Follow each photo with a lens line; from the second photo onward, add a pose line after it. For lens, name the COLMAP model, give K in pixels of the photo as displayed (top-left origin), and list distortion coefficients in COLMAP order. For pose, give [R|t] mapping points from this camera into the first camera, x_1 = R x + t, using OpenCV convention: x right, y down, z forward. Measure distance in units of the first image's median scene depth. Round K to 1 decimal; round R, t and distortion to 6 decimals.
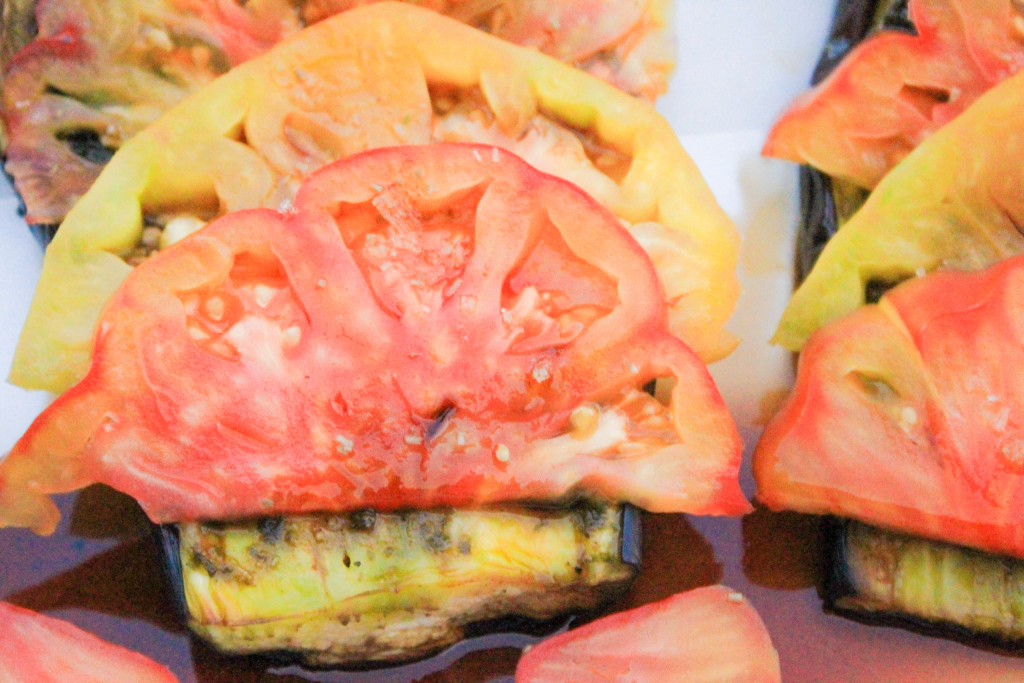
lens RADIAL K [[2178.8, 0, 494.7], [0, 2178.8, 312.6], [0, 0, 1]] dist [0.082626, 0.000000]
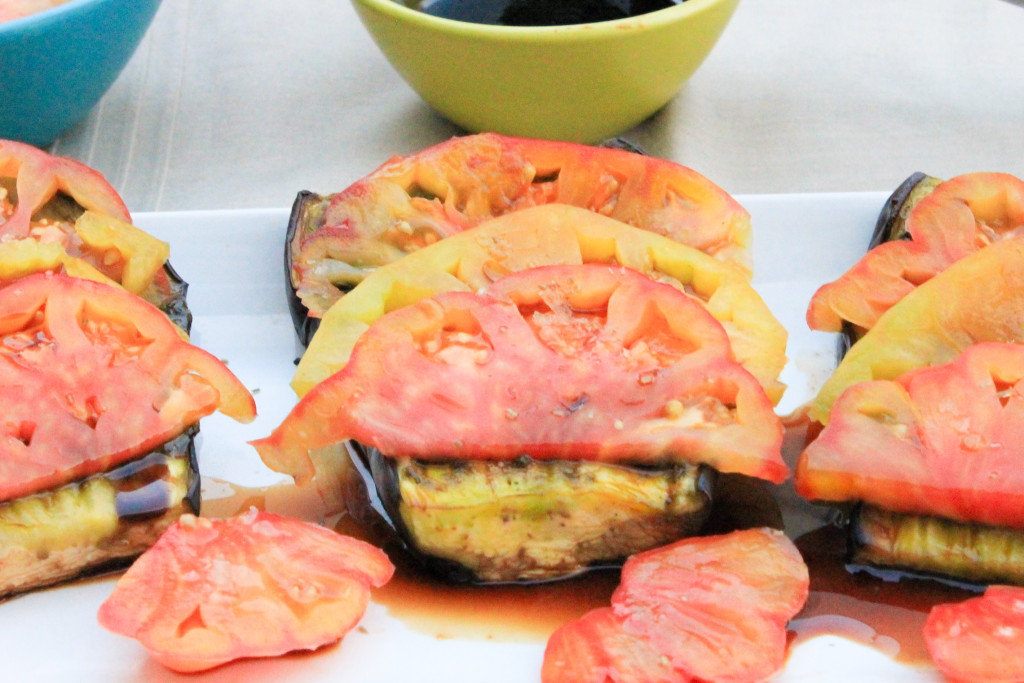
lens RADIAL K [[2378.1, 0, 512.8], [0, 2378.1, 346.1], [0, 0, 1]] dist [0.114575, 0.000000]
pose [[0.996601, 0.027977, -0.077480, 0.054301], [-0.060048, 0.890607, -0.450793, 0.732090], [0.056392, 0.453913, 0.889260, -0.449773]]
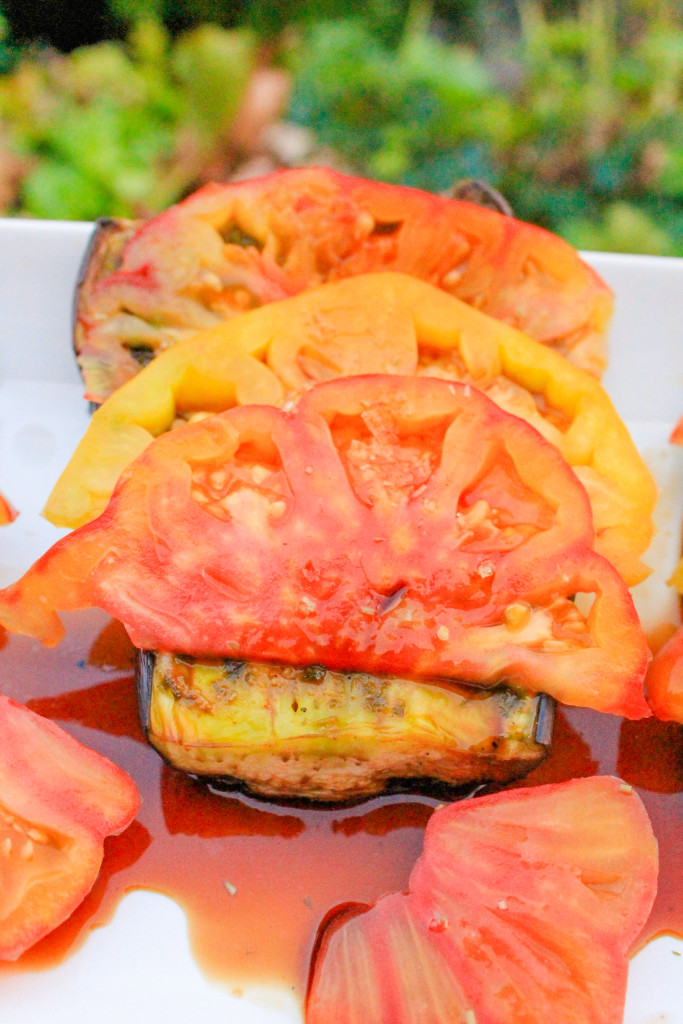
lens RADIAL K [[1083.6, 0, 346.7], [0, 1083.6, 525.4], [0, 0, 1]] dist [-0.083634, 0.000000]
pose [[0.988531, 0.140811, -0.054575, -0.022885], [-0.145617, 0.984538, -0.097366, 0.070081], [0.040021, 0.104196, 0.993751, 0.418578]]
